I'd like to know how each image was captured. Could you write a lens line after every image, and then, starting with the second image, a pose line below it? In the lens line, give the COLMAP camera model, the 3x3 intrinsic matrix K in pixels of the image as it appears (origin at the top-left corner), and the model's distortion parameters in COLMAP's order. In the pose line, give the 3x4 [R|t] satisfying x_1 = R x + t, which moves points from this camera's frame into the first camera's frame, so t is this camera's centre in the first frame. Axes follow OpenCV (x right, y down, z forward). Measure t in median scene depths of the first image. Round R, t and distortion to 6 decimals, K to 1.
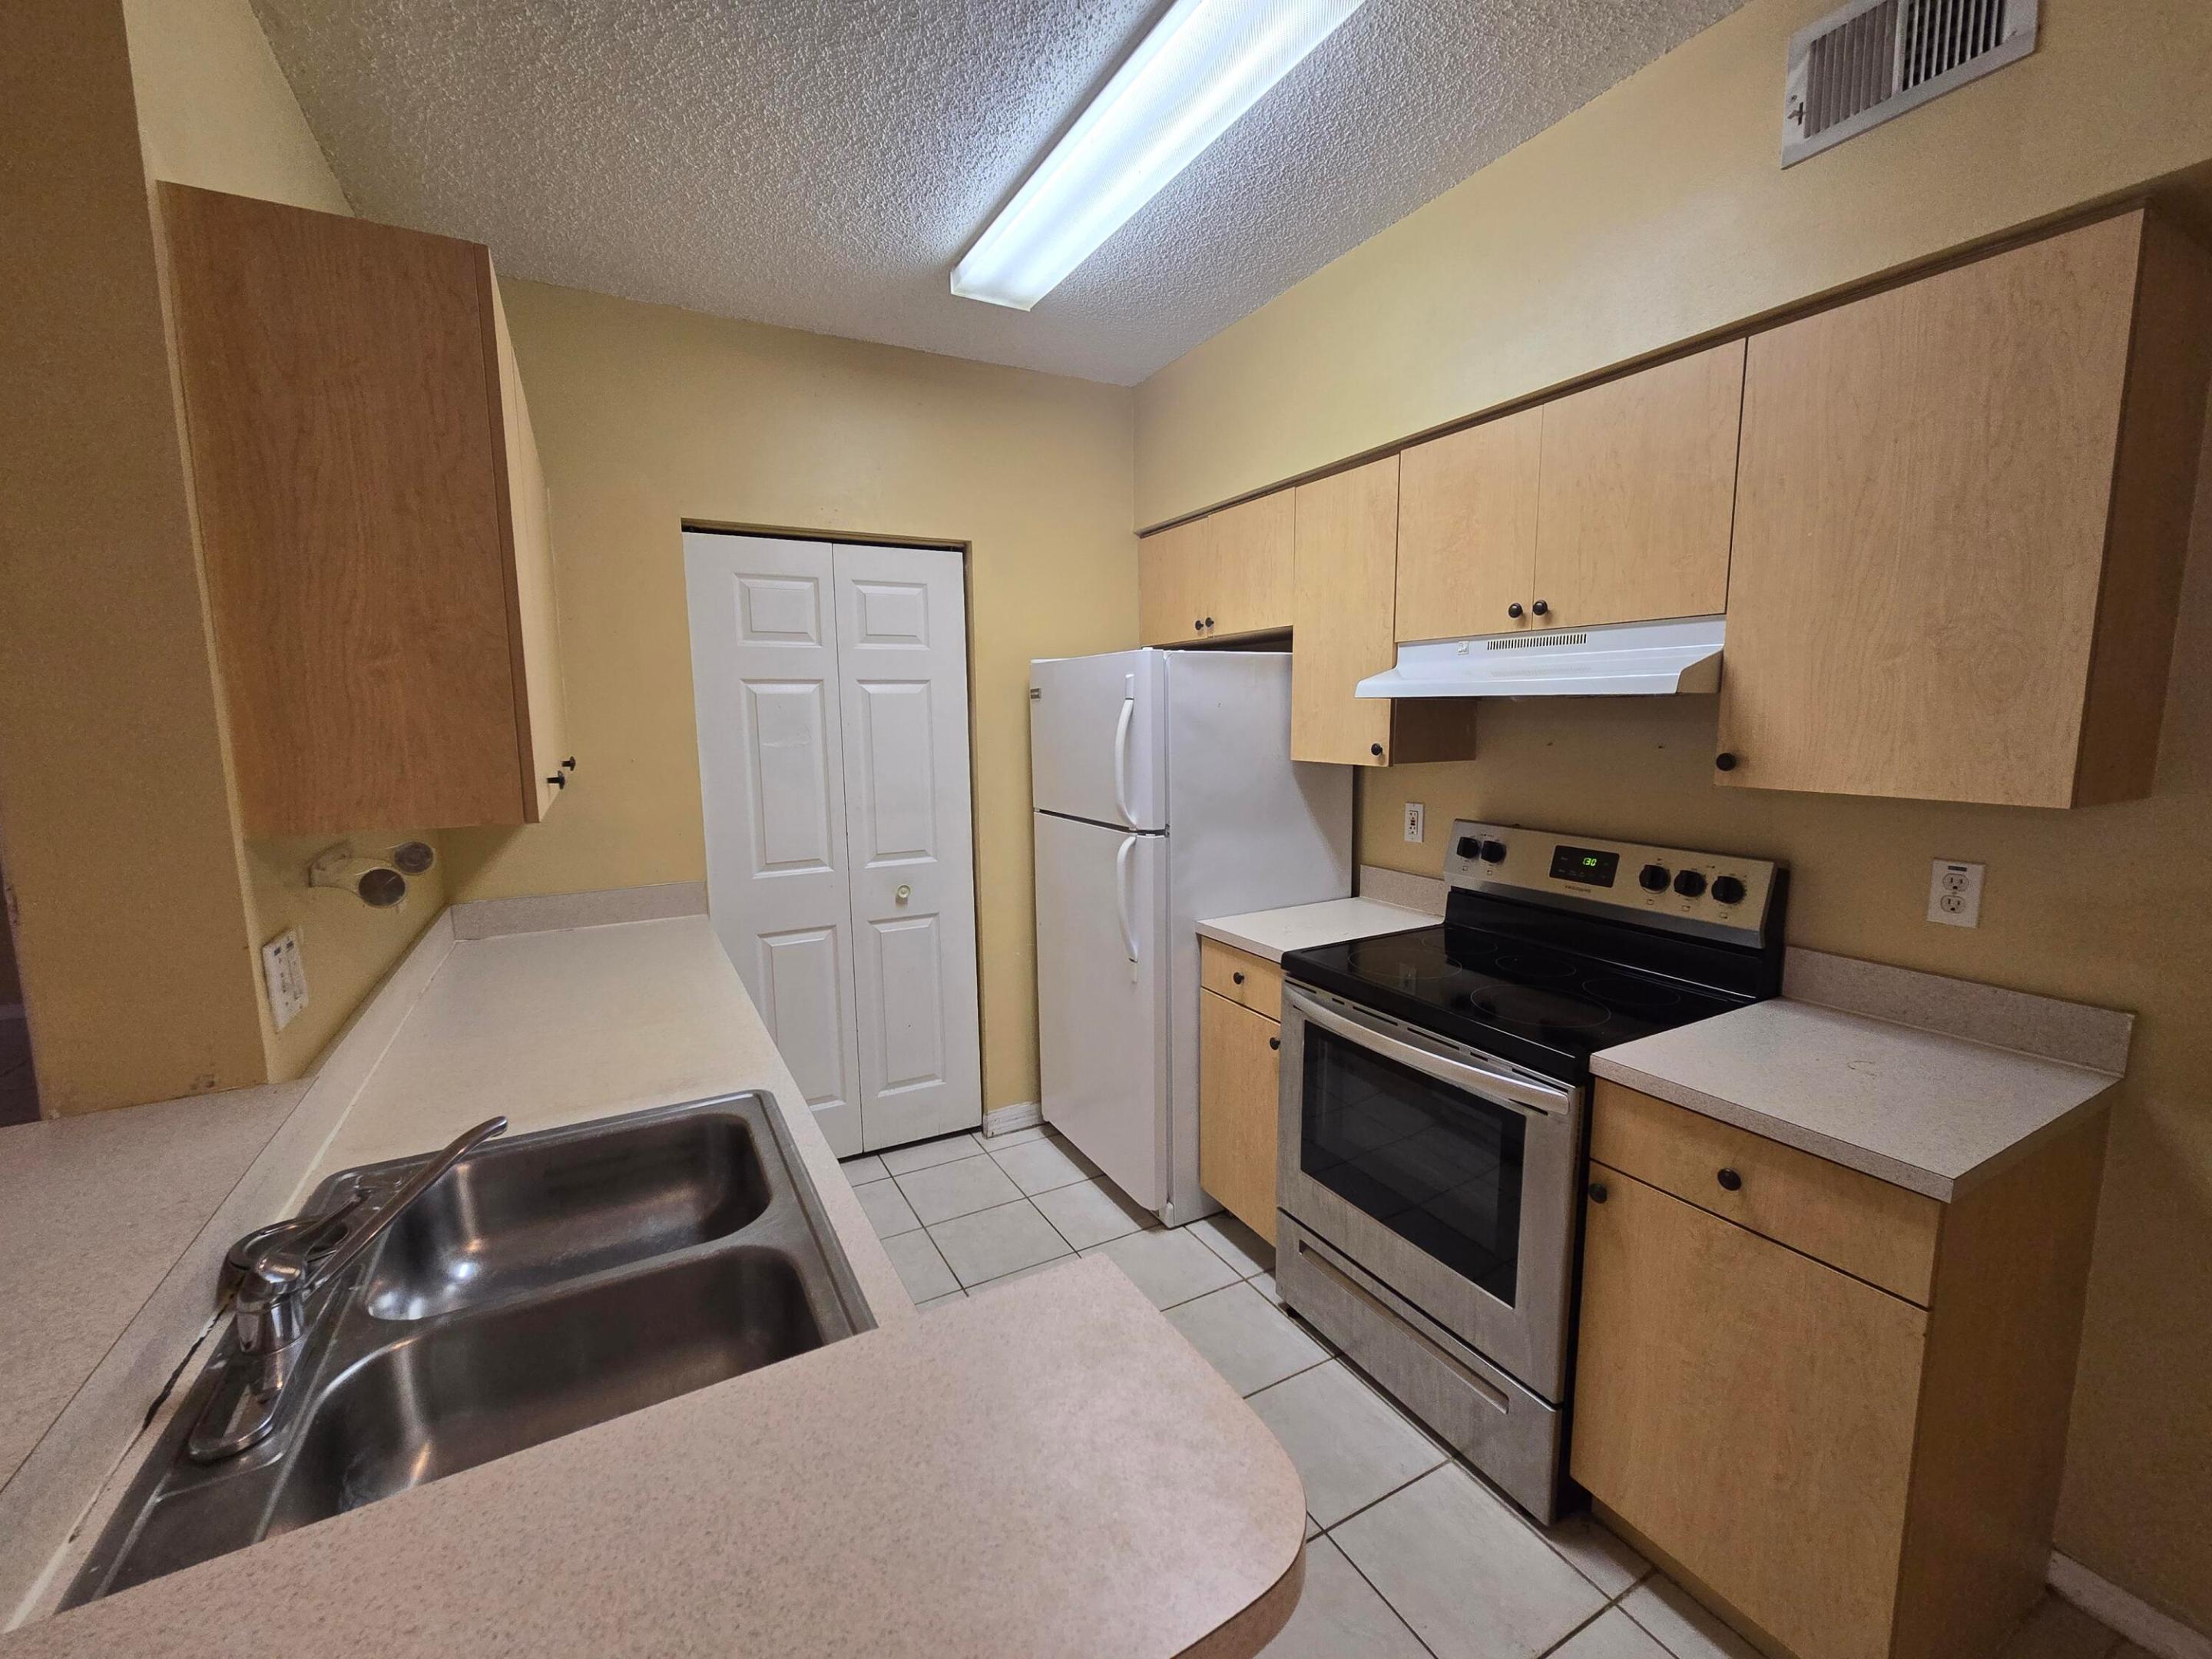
lens RADIAL K [[908.1, 0, 1102.4], [0, 908.1, 826.9], [0, 0, 1]] dist [-0.000539, -0.000166]
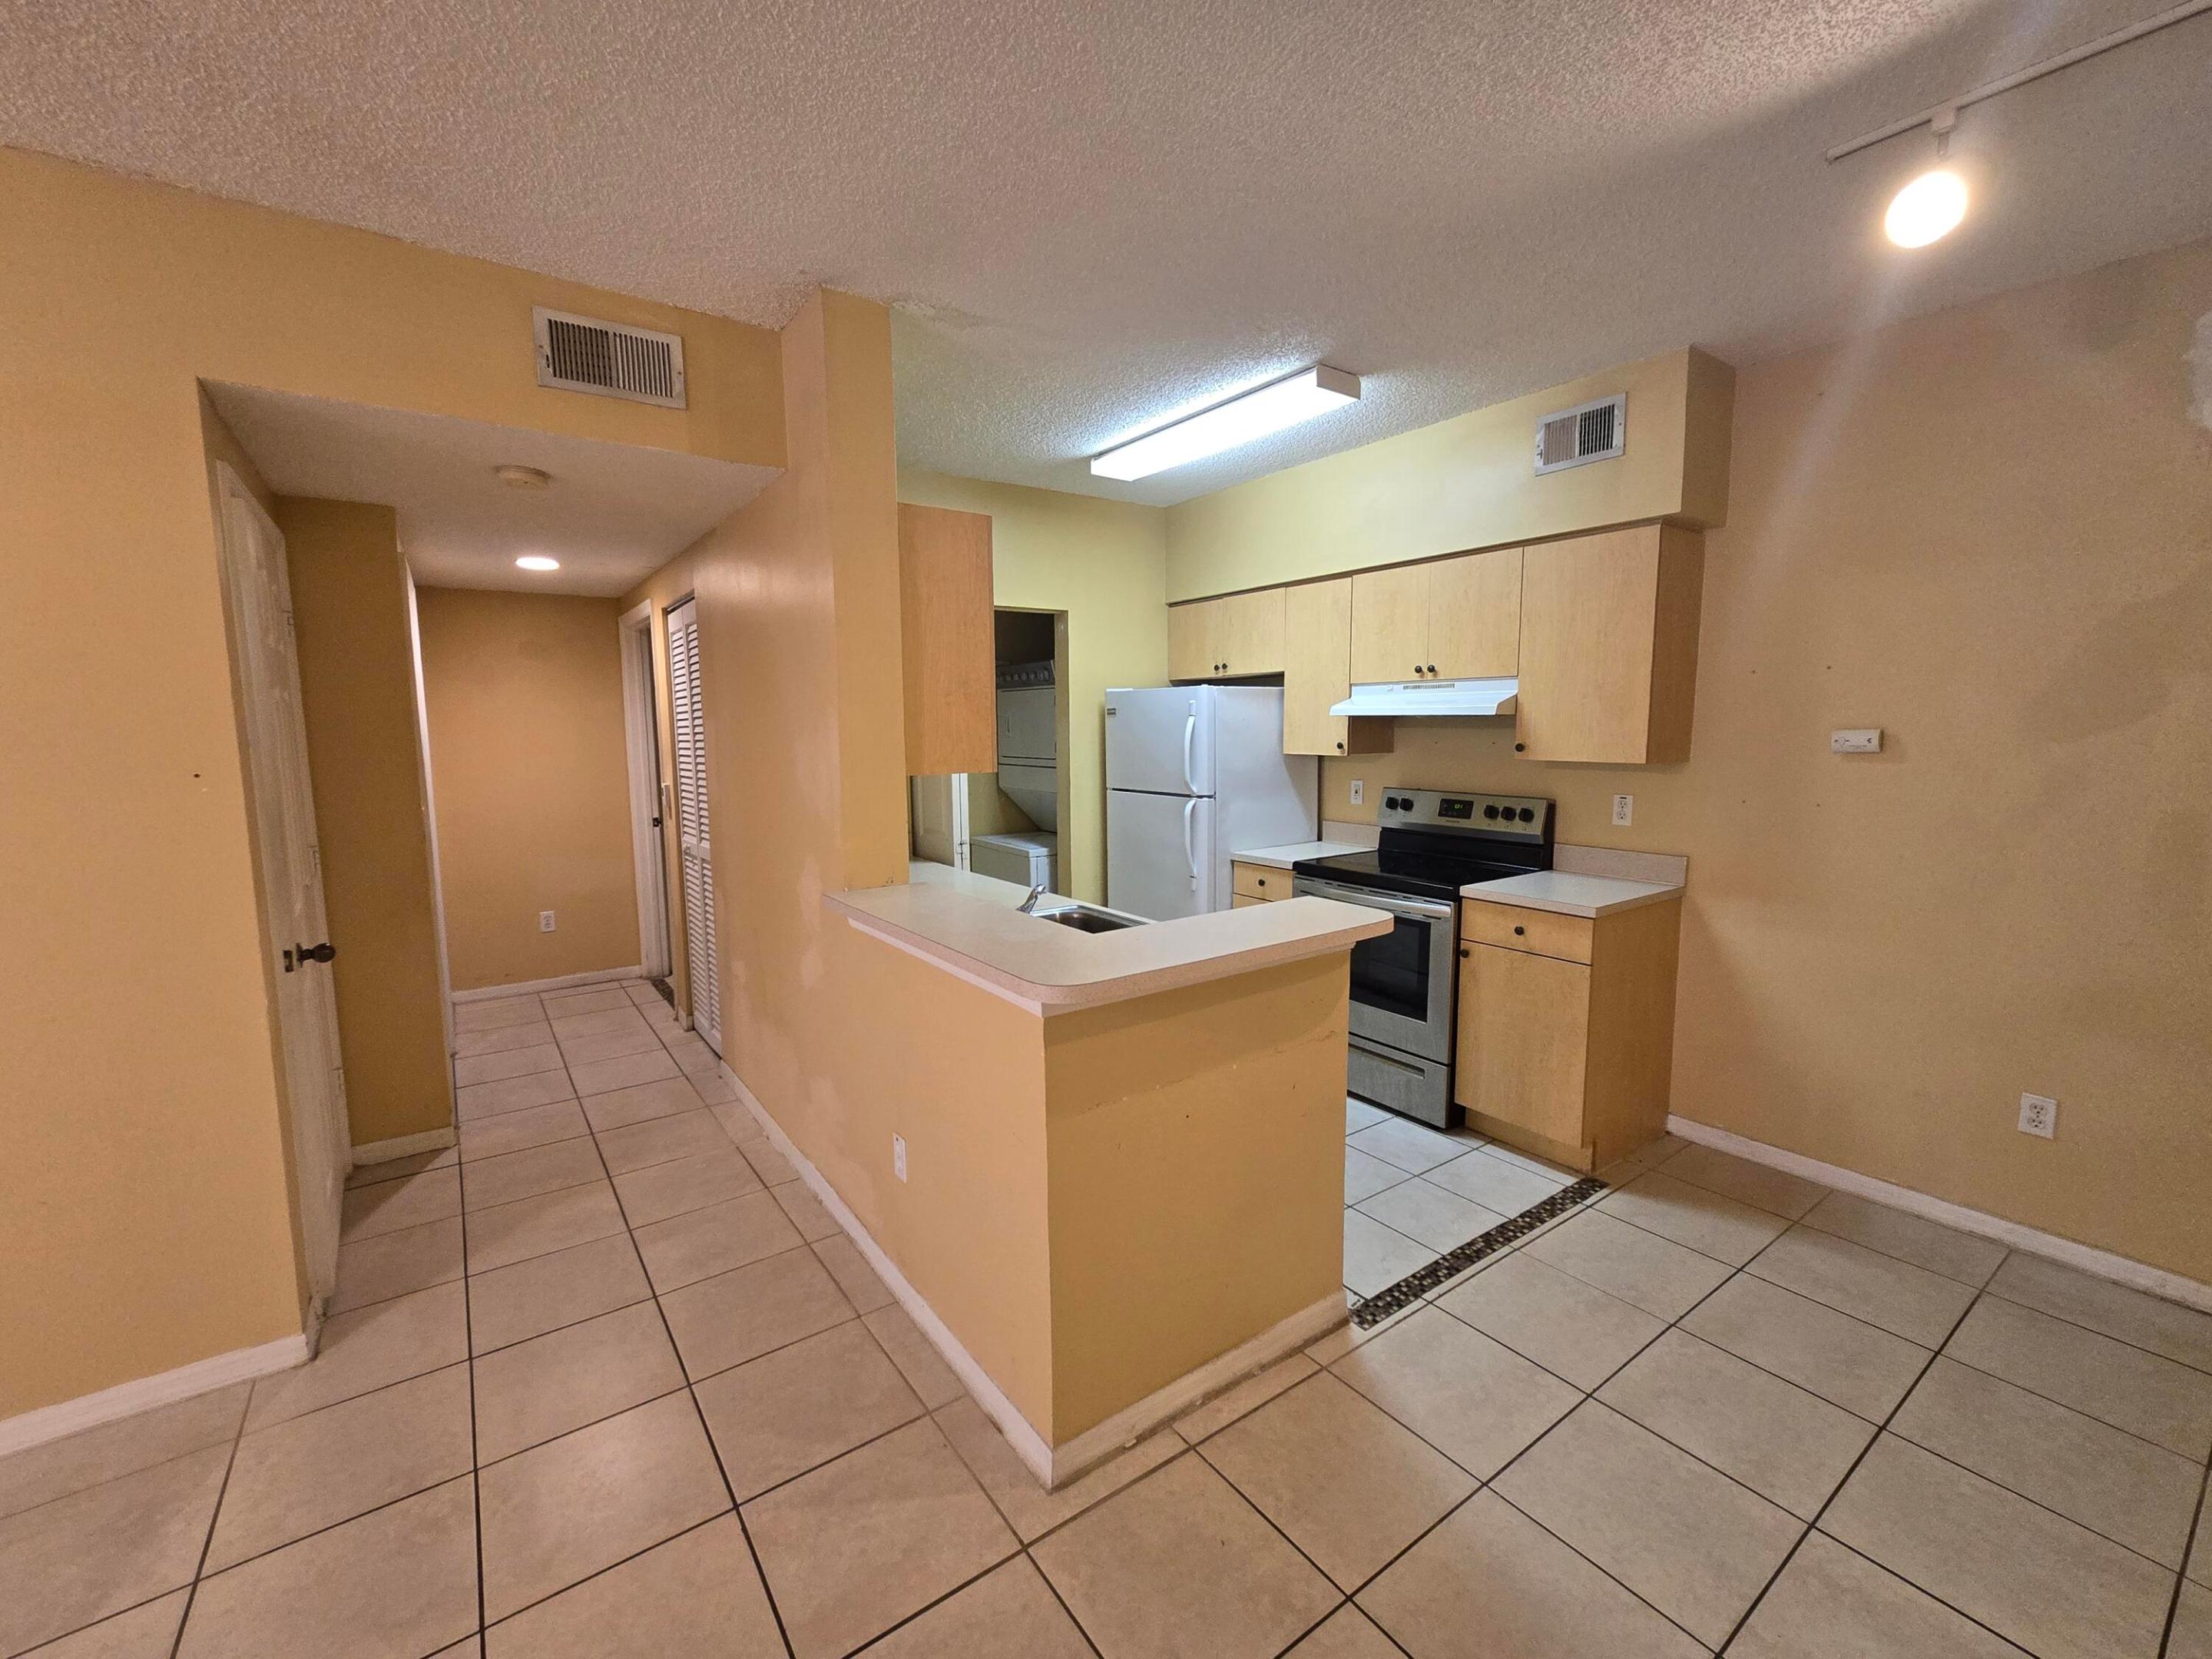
lens RADIAL K [[908.1, 0, 1106.0], [0, 908.1, 828.6], [0, 0, 1]] dist [-0.000539, -0.000166]
pose [[0.992961, -0.013311, 0.117694, -0.413436], [0.014695, 0.999833, -0.010902, 0.101371], [-0.117529, 0.012555, 0.992990, -0.787281]]
